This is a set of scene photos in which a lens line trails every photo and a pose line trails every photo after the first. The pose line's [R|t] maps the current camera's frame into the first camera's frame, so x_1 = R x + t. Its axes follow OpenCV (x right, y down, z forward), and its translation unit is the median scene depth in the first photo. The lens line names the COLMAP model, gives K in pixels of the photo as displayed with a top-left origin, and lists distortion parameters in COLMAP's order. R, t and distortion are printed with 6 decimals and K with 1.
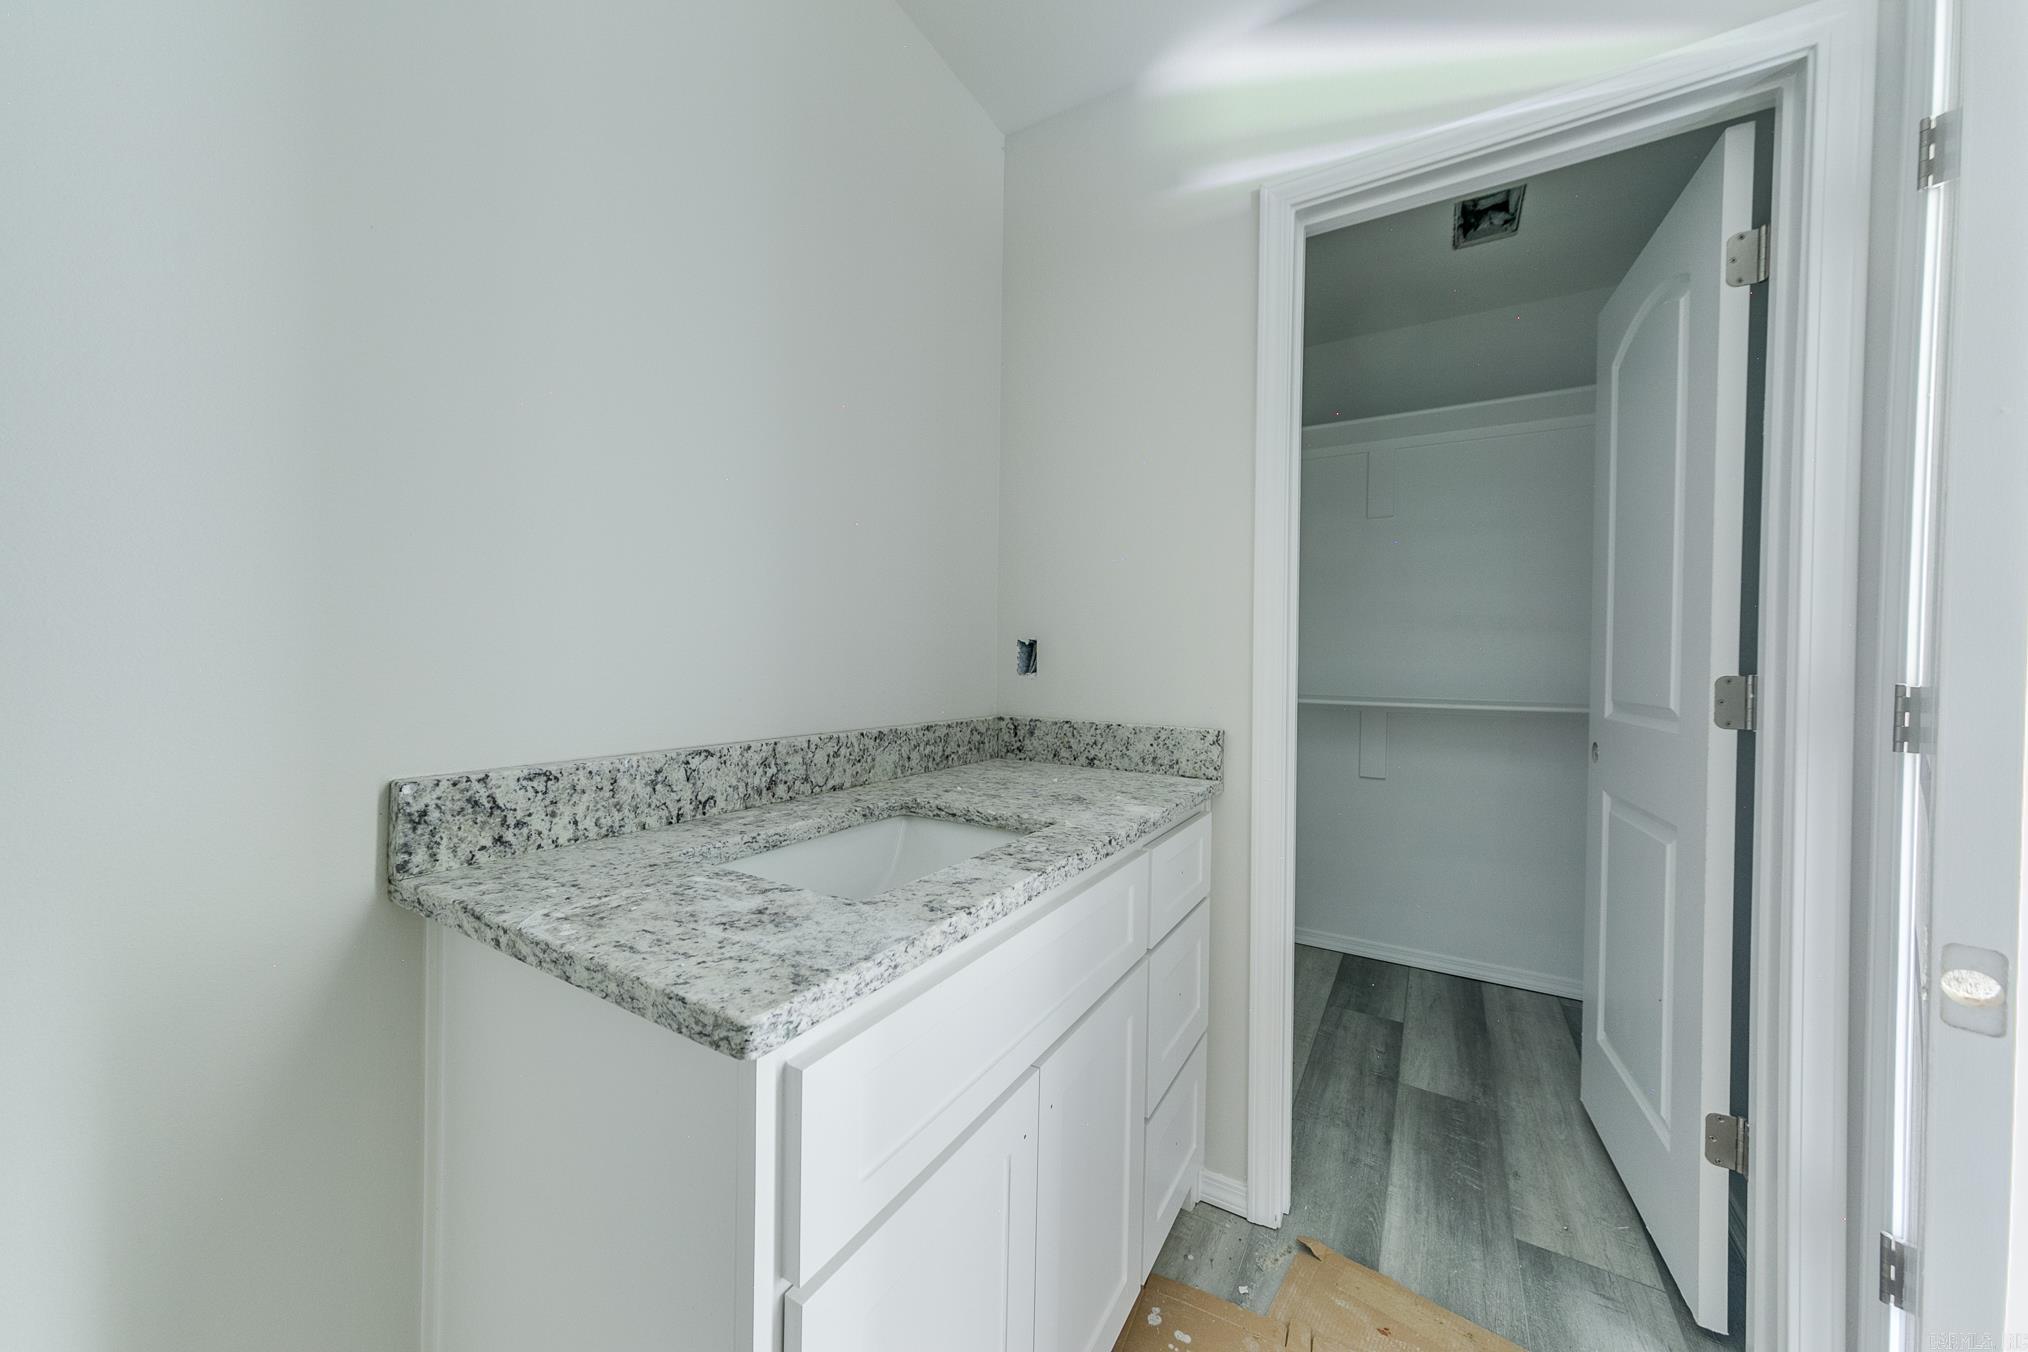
lens RADIAL K [[714.1, 0, 1005.8], [0, 714.1, 668.1], [0, 0, 1]] dist [0.000429, 0.001455]
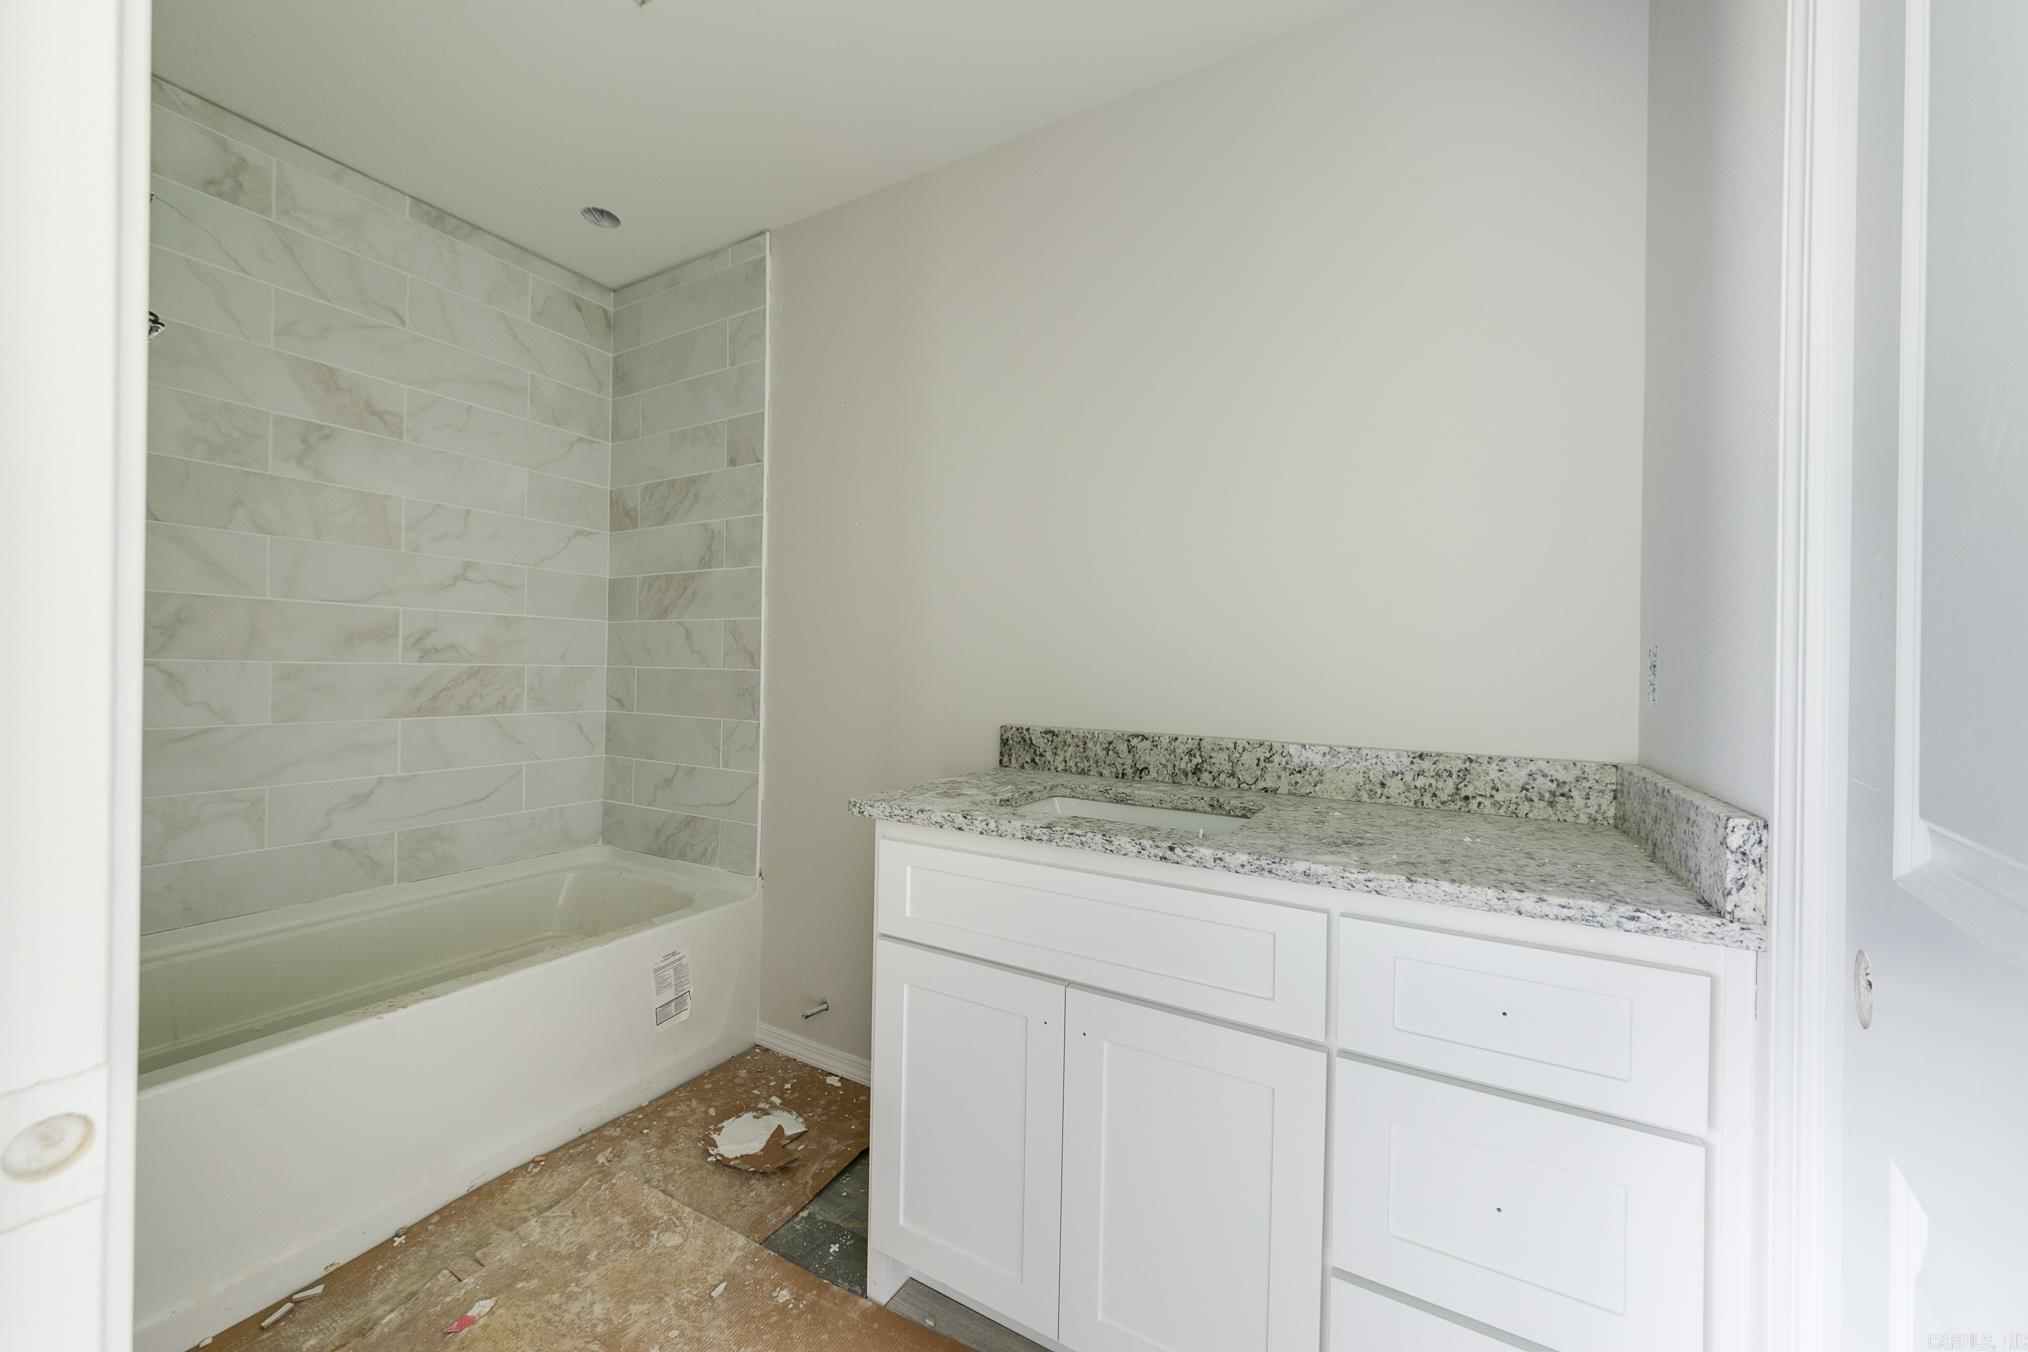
lens RADIAL K [[766.5, 0, 1005.3], [0, 766.5, 674.1], [0, 0, 1]] dist [0.001528, -0.000010]
pose [[-0.012578, -0.007403, -0.999893, 1.096252], [-0.026041, 0.999636, -0.007073, 0.006494], [0.999582, 0.025949, -0.012767, 0.682505]]
